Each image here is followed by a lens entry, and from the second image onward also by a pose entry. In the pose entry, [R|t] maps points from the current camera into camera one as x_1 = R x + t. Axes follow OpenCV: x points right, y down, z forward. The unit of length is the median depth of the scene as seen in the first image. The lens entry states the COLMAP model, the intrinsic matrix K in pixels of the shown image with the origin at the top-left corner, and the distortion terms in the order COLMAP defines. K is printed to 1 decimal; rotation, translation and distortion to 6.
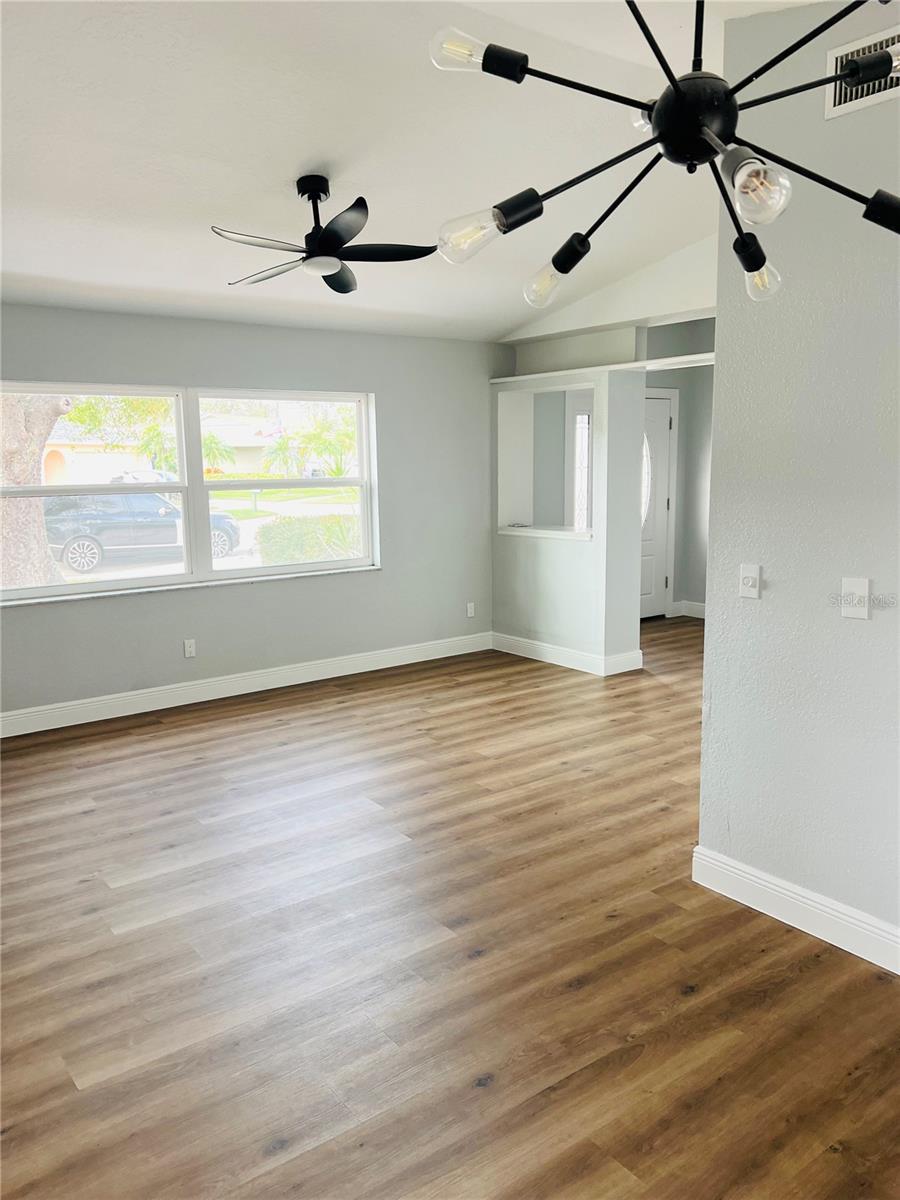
lens RADIAL K [[906.0, 0, 450.0], [0, 906.0, 600.0], [0, 0, 1]] dist [0.008131, -0.000548]
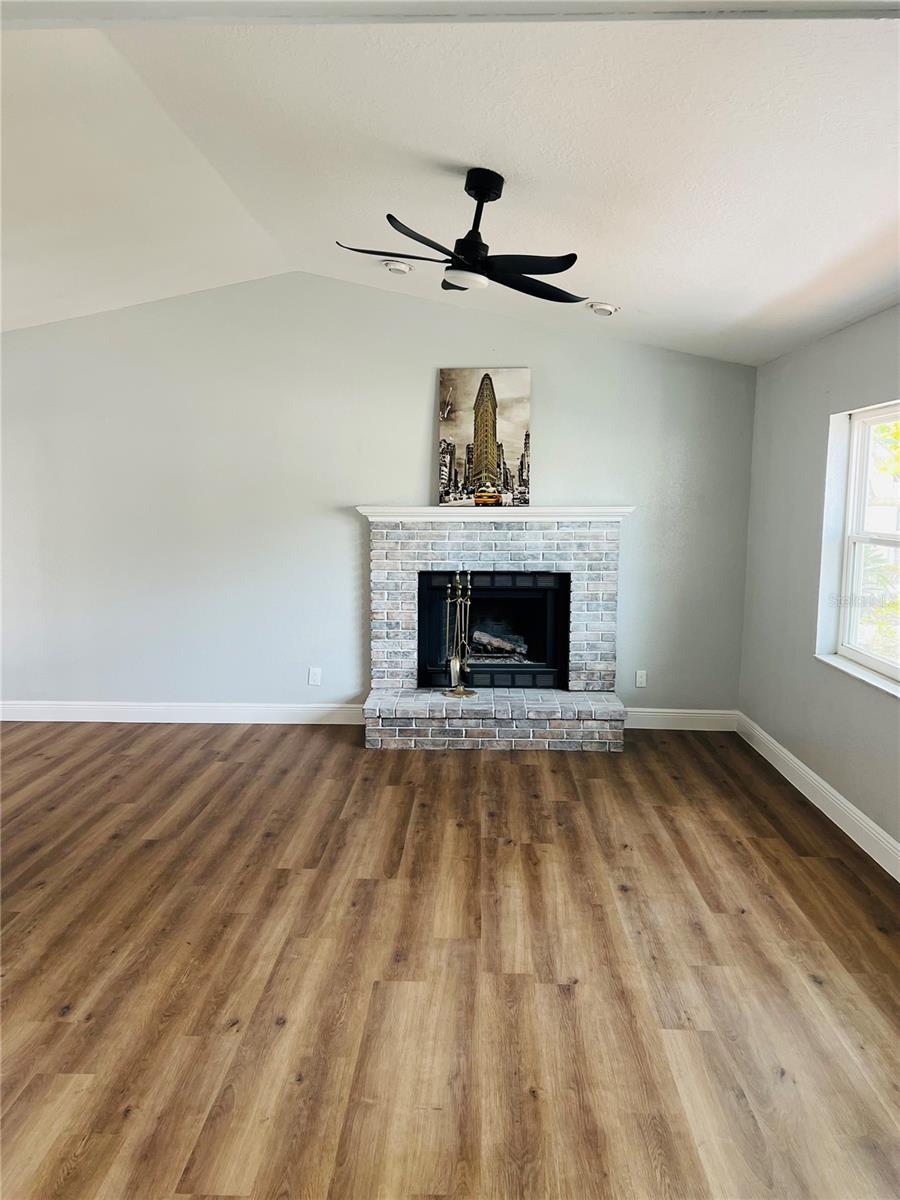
lens RADIAL K [[906.0, 0, 450.0], [0, 906.0, 600.0], [0, 0, 1]] dist [0.008131, -0.000548]
pose [[-0.627603, 0.108135, -0.770988, 0.503819], [-0.119854, 0.965082, 0.232921, -0.249775], [0.769253, 0.238588, -0.592728, 1.417848]]
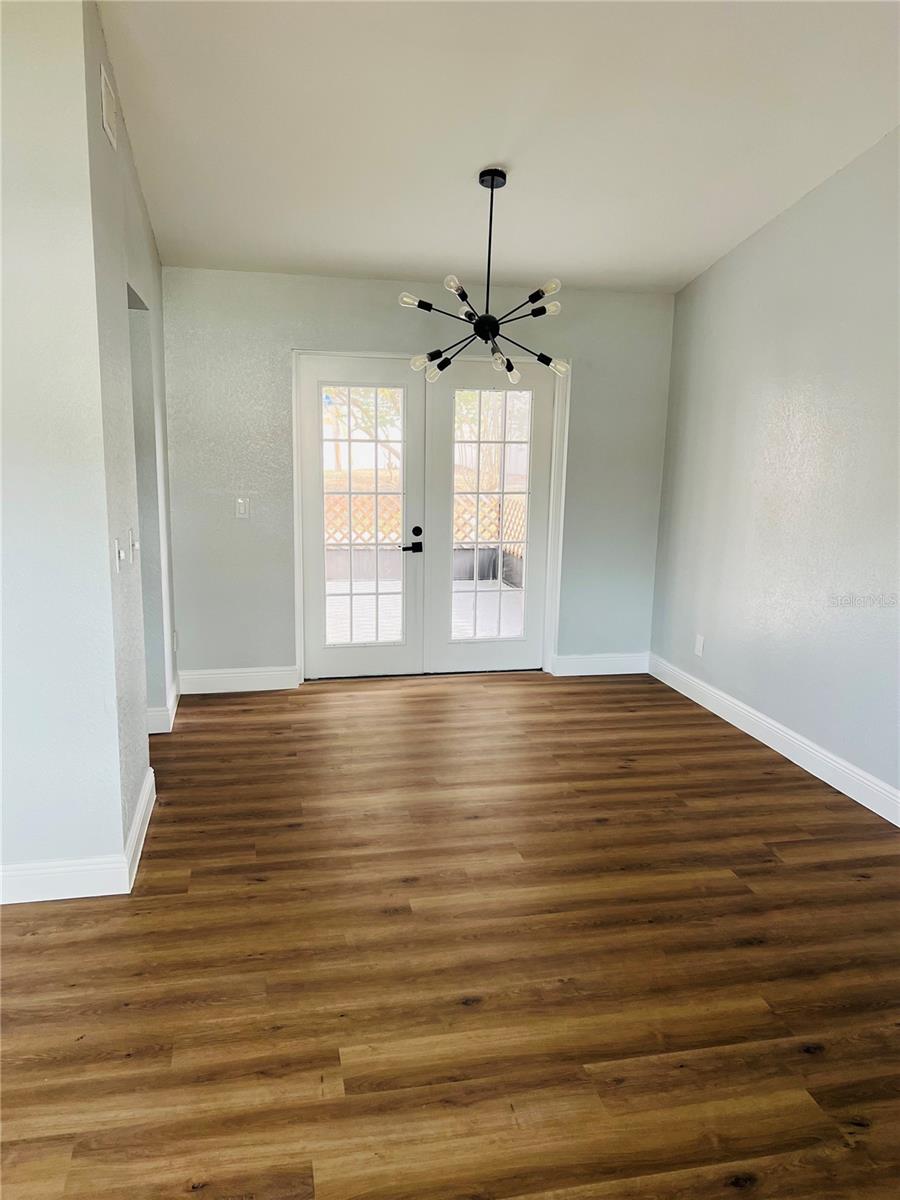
lens RADIAL K [[906.0, 0, 450.0], [0, 906.0, 600.0], [0, 0, 1]] dist [0.008131, -0.000548]
pose [[-0.909537, -0.082708, 0.407311, -0.284774], [0.060473, 0.943236, 0.326571, -0.189673], [-0.411200, 0.321659, -0.852907, 1.172487]]
